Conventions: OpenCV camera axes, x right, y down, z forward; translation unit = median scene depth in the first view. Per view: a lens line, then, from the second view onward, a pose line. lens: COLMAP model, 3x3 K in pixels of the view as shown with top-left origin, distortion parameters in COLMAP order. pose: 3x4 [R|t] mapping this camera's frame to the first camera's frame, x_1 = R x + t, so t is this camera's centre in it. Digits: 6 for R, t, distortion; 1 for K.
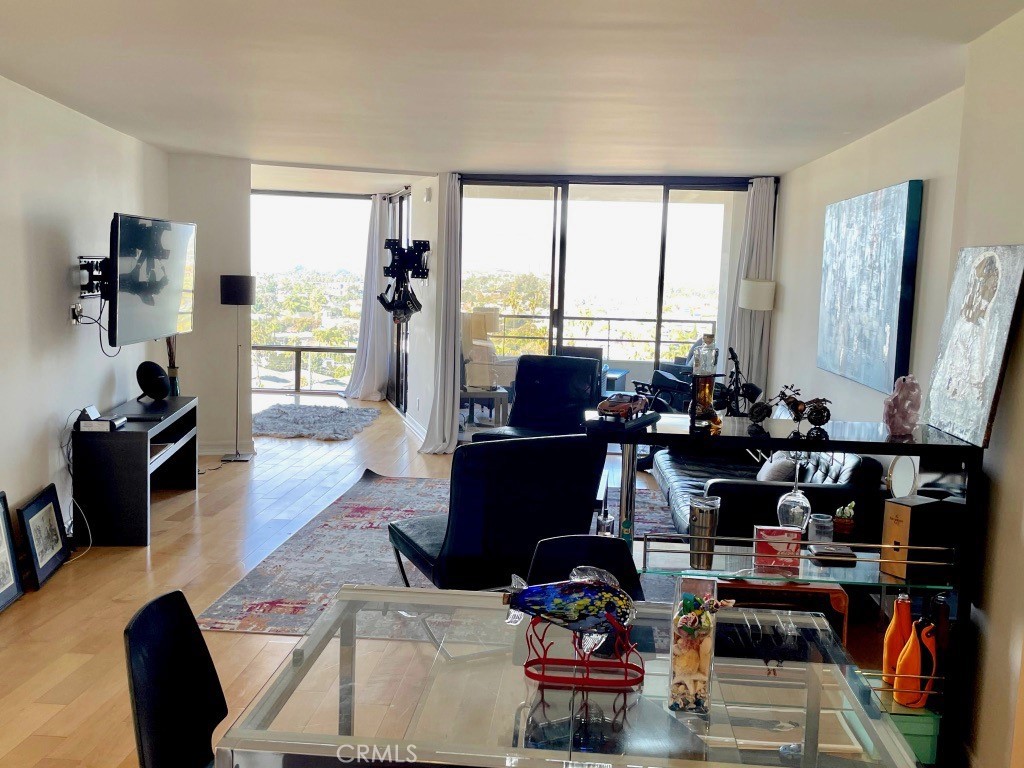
lens RADIAL K [[940.8, 0, 526.7], [0, 940.8, 381.4], [0, 0, 1]] dist [0.044076, 0.000000]
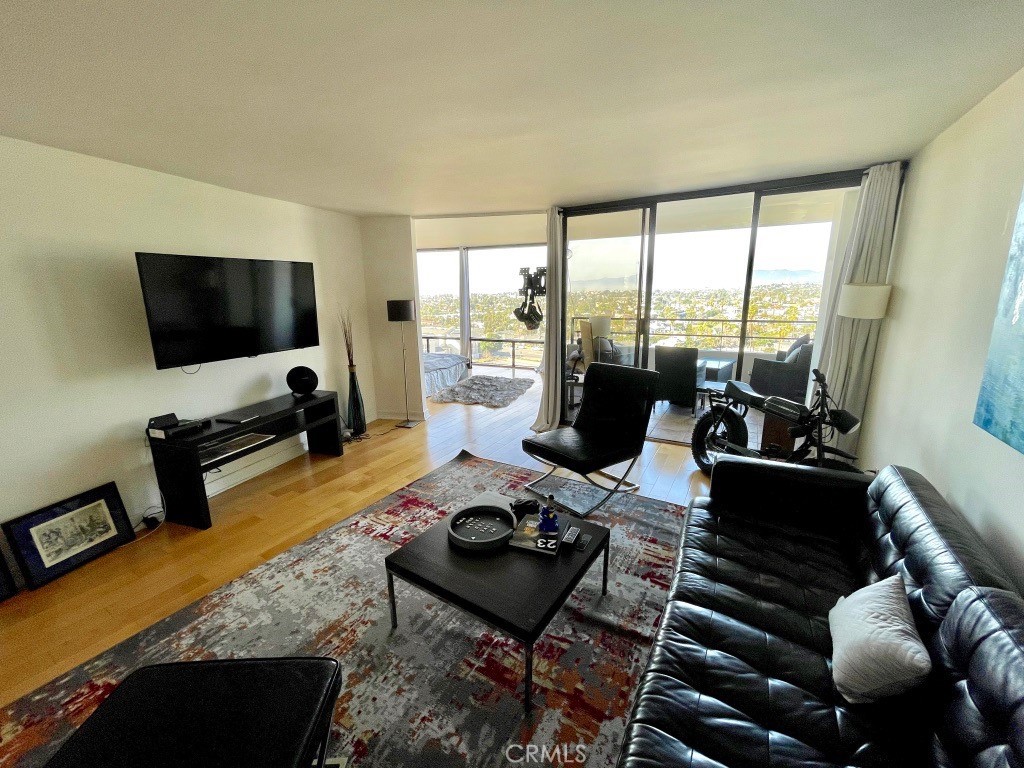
lens RADIAL K [[410.5, 0, 509.5], [0, 410.5, 384.9], [0, 0, 1]] dist [-0.007174, -0.000375]
pose [[0.891753, 0.056229, -0.449015, 0.179612], [-0.008980, 0.994254, 0.106674, -0.074334], [0.452433, -0.091095, 0.887134, 0.724995]]
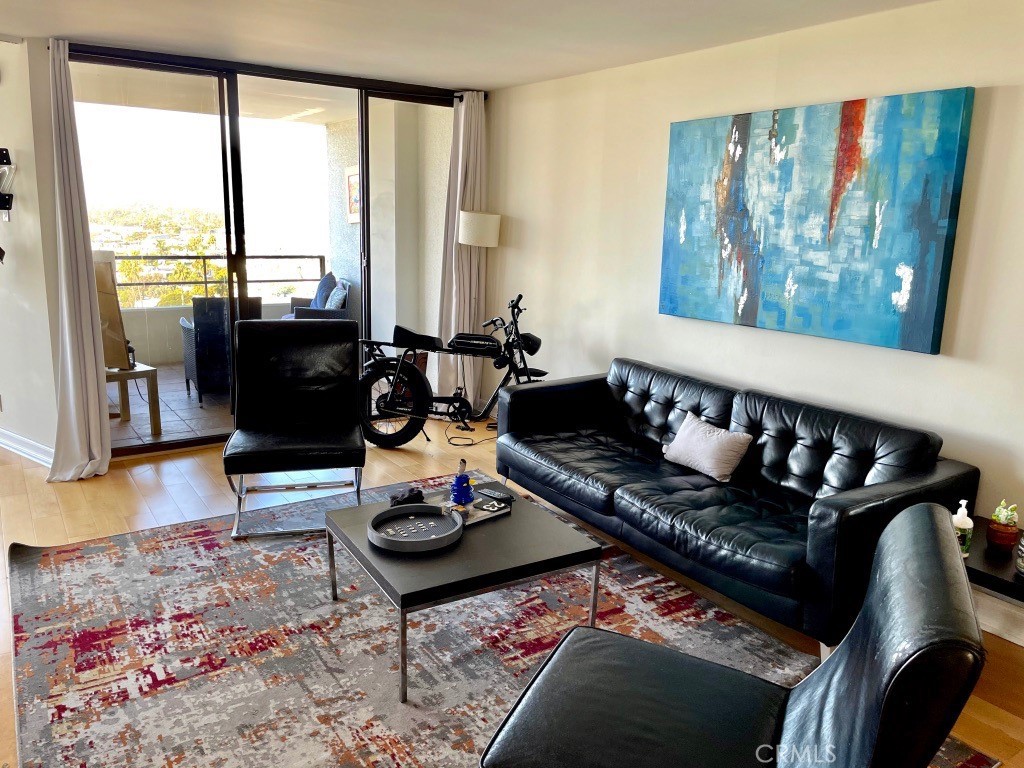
lens RADIAL K [[773.9, 0, 516.1], [0, 773.9, 380.0], [0, 0, 1]] dist [0.077464, -0.105450]
pose [[0.785051, -0.133555, 0.604862, -0.275659], [0.067362, 0.989096, 0.130966, -0.066154], [-0.615757, -0.062070, 0.785487, 0.583864]]
